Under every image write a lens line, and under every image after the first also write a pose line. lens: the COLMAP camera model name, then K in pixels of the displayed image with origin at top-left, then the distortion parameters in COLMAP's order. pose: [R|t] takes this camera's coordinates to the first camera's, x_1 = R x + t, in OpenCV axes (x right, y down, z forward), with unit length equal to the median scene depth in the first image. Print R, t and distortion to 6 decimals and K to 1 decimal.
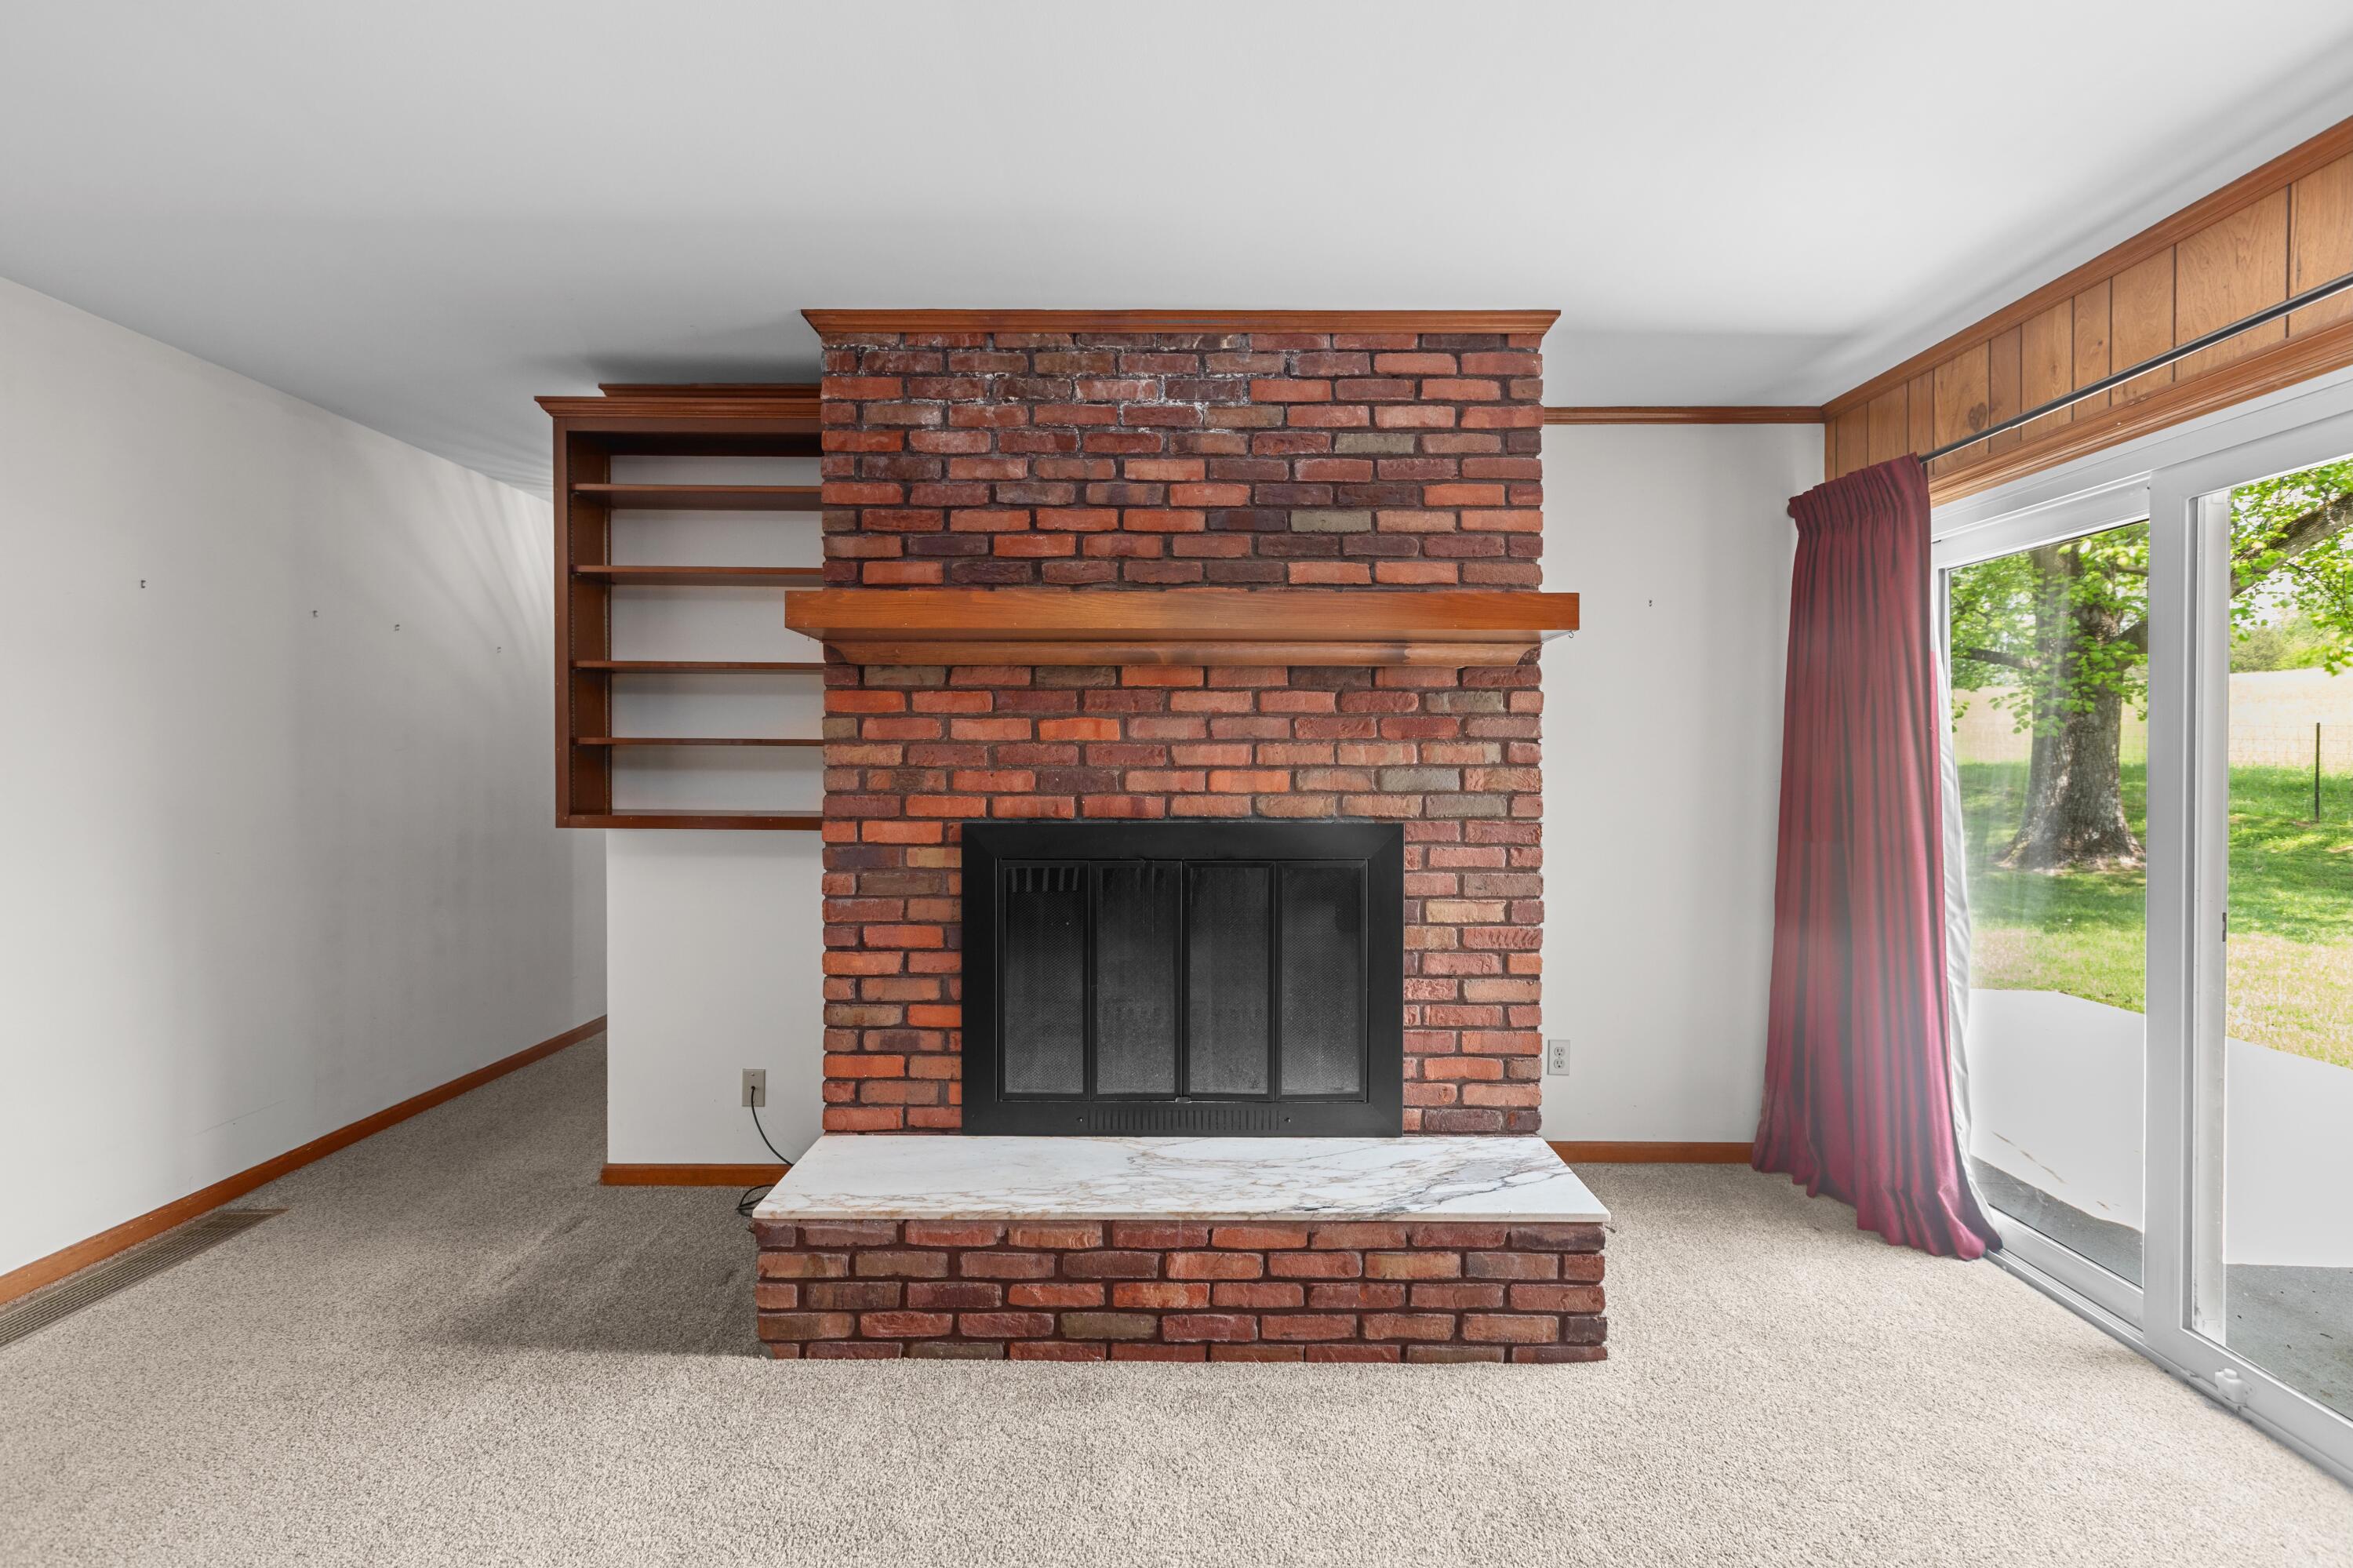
lens RADIAL K [[1057.2, 0, 1177.0], [0, 1057.2, 768.5], [0, 0, 1]] dist [0.004581, 0.000325]
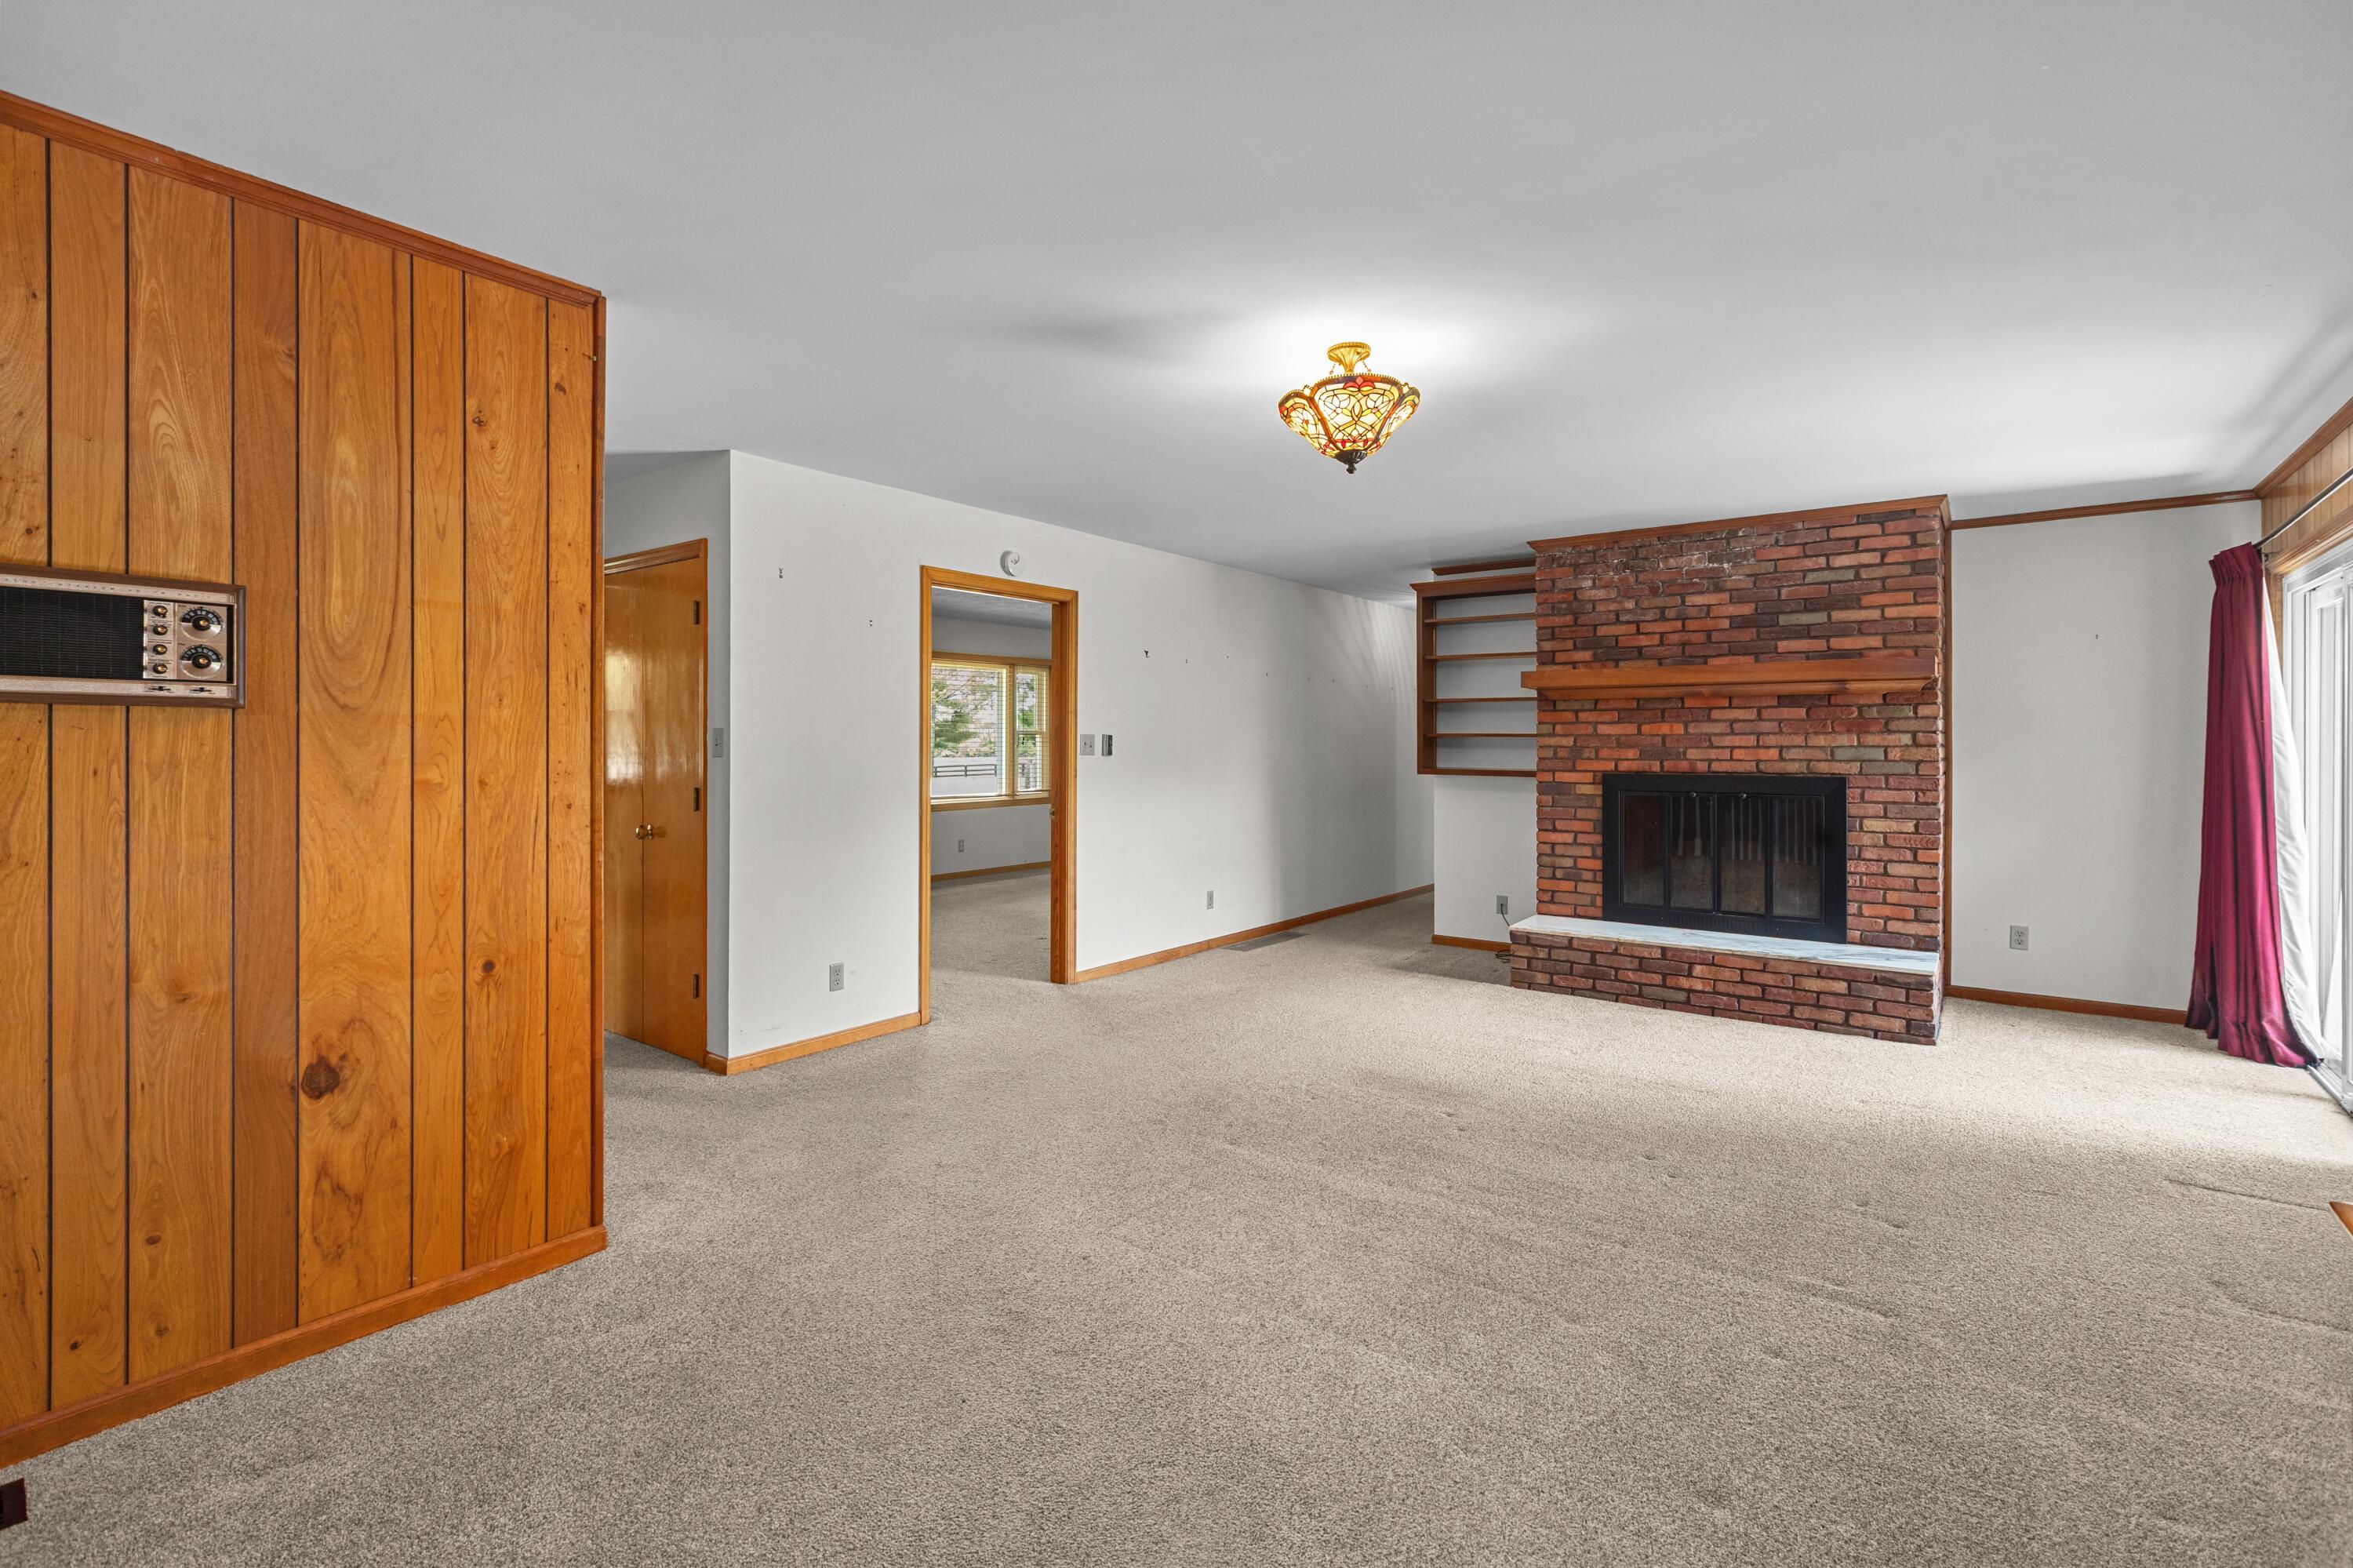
lens RADIAL K [[1057.2, 0, 1181.7], [0, 1057.2, 745.0], [0, 0, 1]] dist [0.004581, 0.000325]
pose [[0.801739, -0.001281, -0.597673, 0.389120], [-0.002169, 0.999985, -0.005052, 0.007284], [0.597670, 0.005347, 0.801724, -1.207662]]
